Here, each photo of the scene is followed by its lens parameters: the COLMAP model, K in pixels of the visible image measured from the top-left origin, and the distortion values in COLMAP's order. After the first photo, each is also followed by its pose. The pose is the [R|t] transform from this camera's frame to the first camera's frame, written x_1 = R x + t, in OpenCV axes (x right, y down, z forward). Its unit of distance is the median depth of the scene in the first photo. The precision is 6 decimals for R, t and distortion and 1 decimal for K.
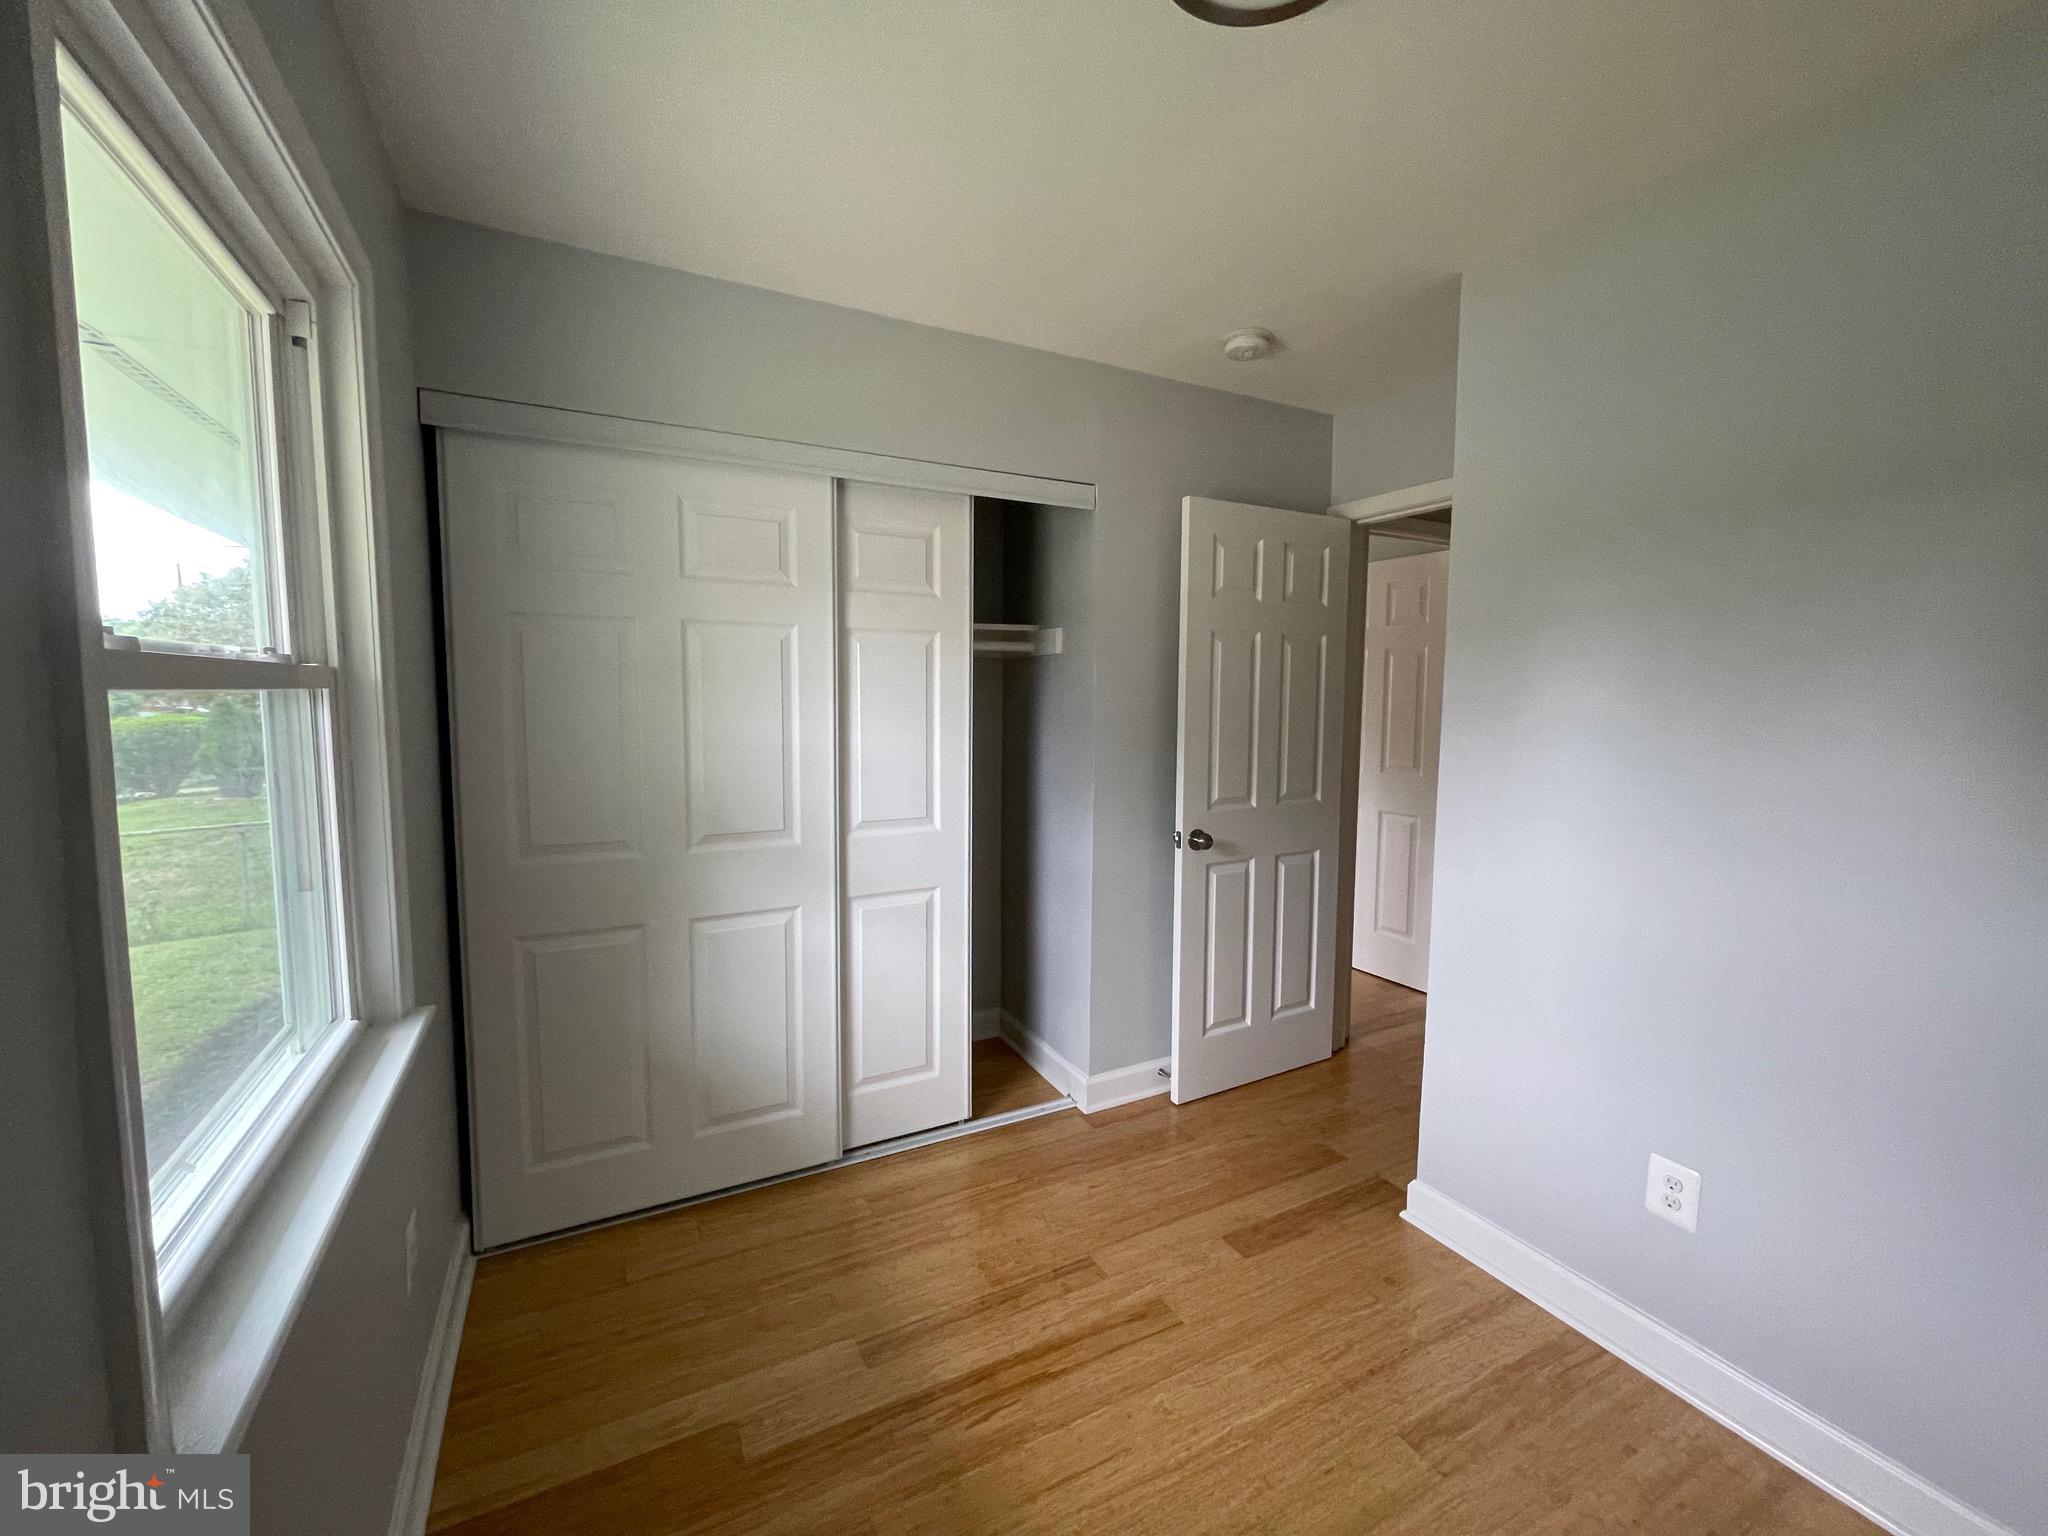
lens RADIAL K [[830.4, 0, 1029.0], [0, 830.4, 760.9], [0, 0, 1]] dist [0.004126, 0.000085]
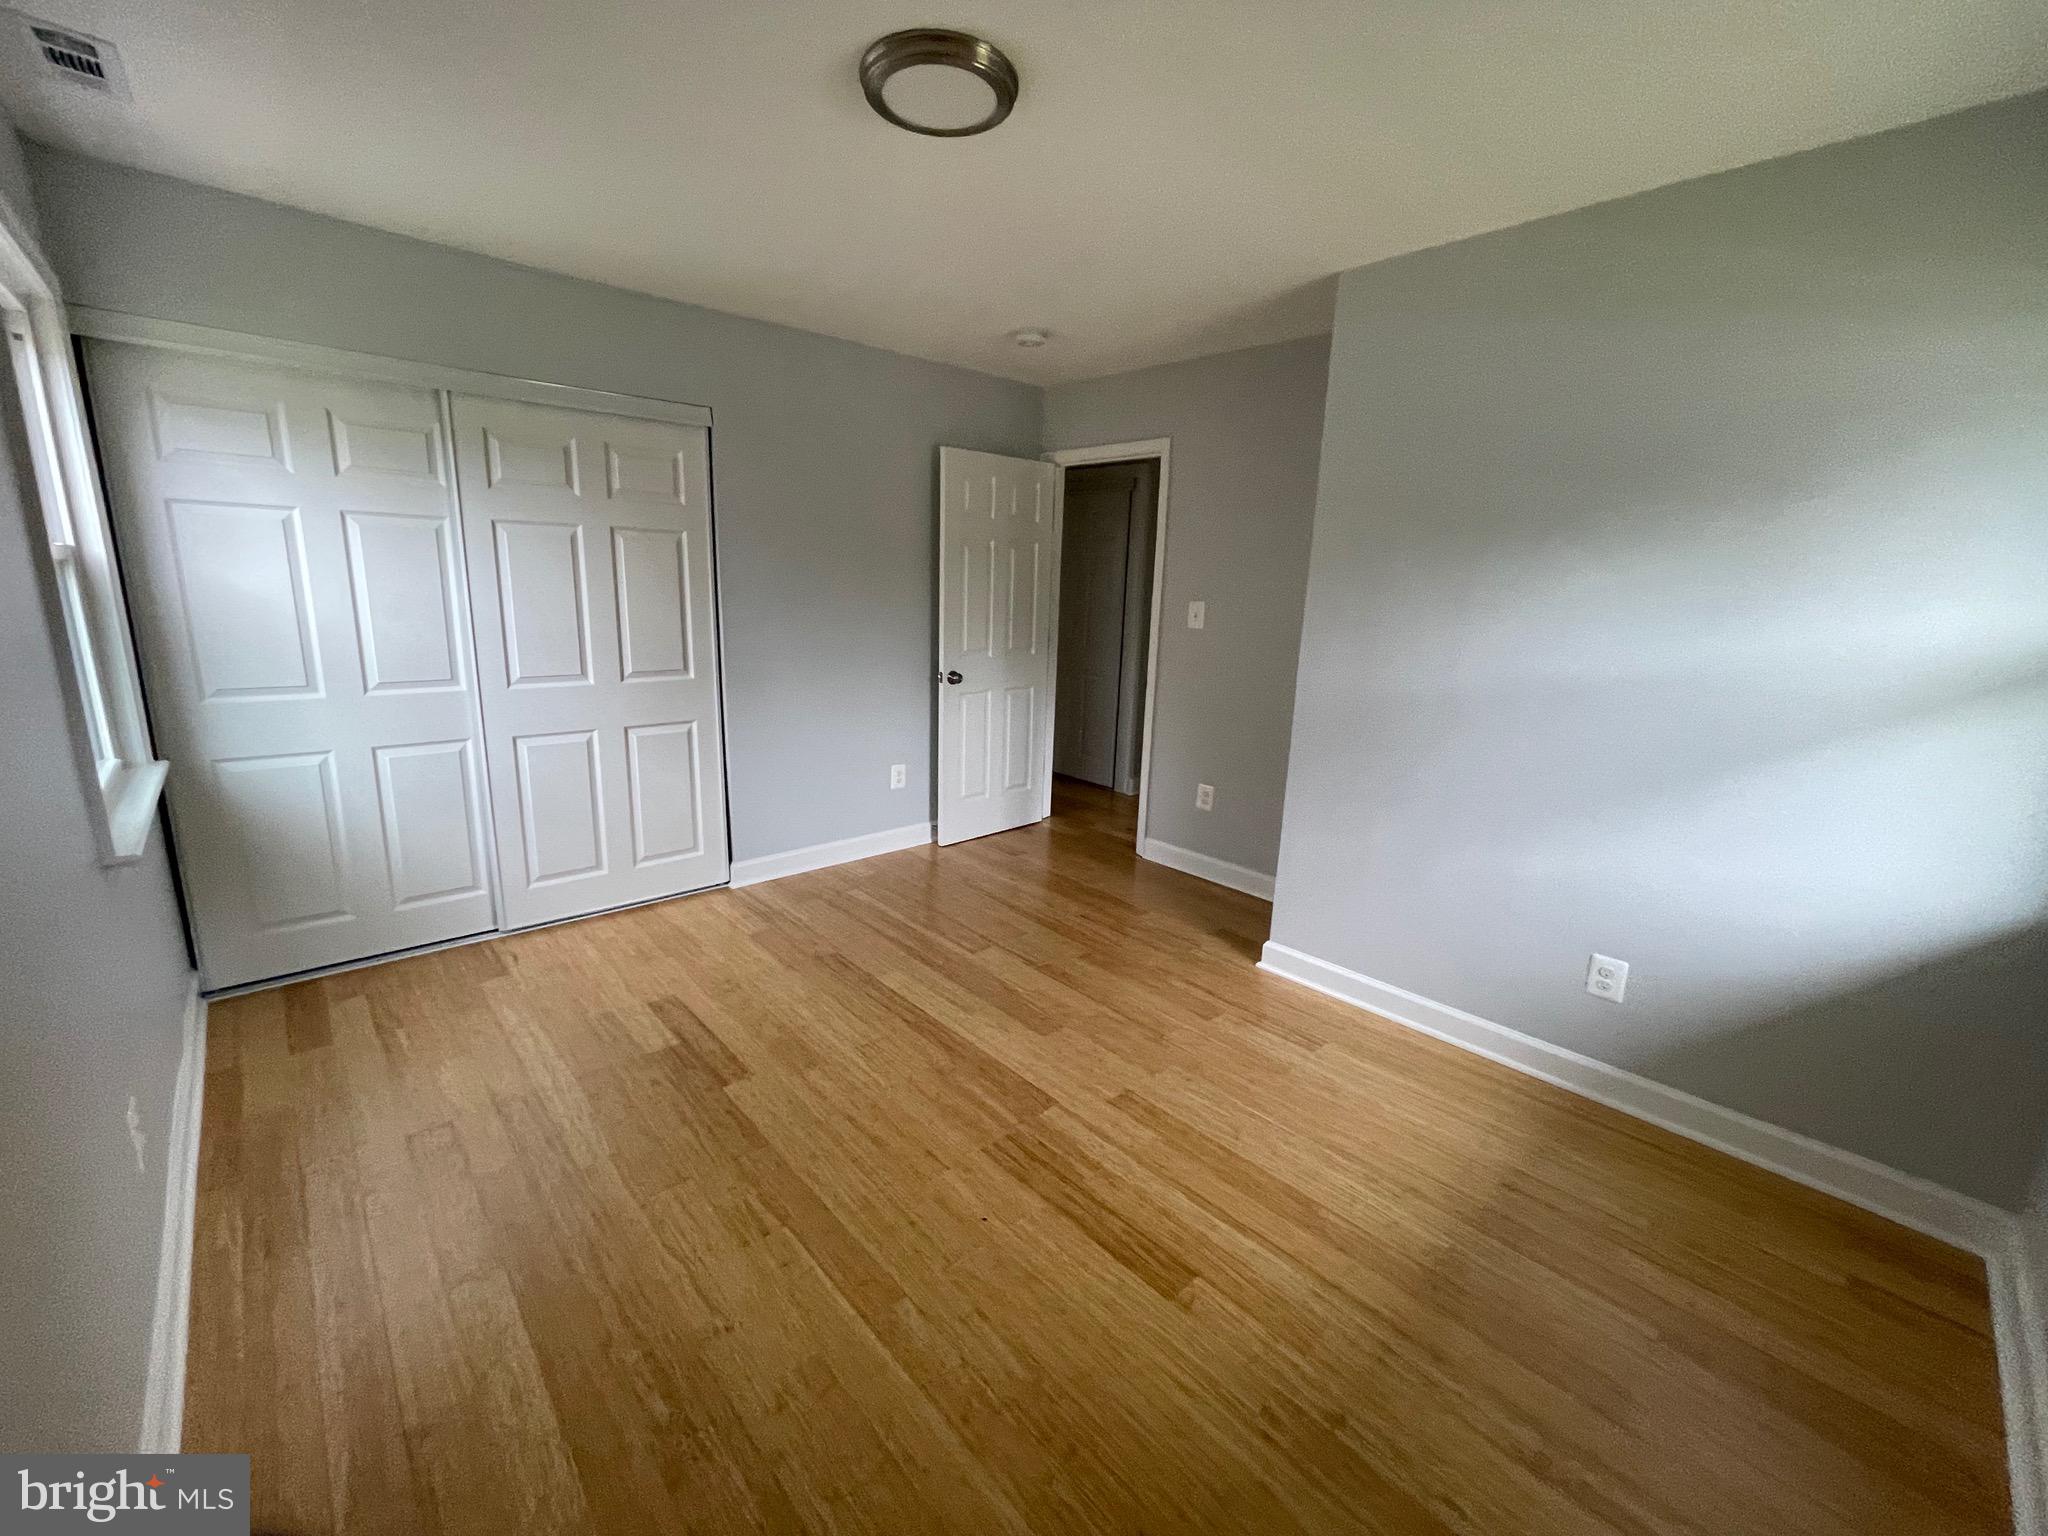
lens RADIAL K [[830.4, 0, 1014.0], [0, 830.4, 775.0], [0, 0, 1]] dist [0.004126, 0.000085]
pose [[0.970956, -0.027378, 0.237688, 0.254444], [-0.007142, 0.989672, 0.143173, 0.039620], [-0.239153, -0.140713, 0.960732, -0.491547]]
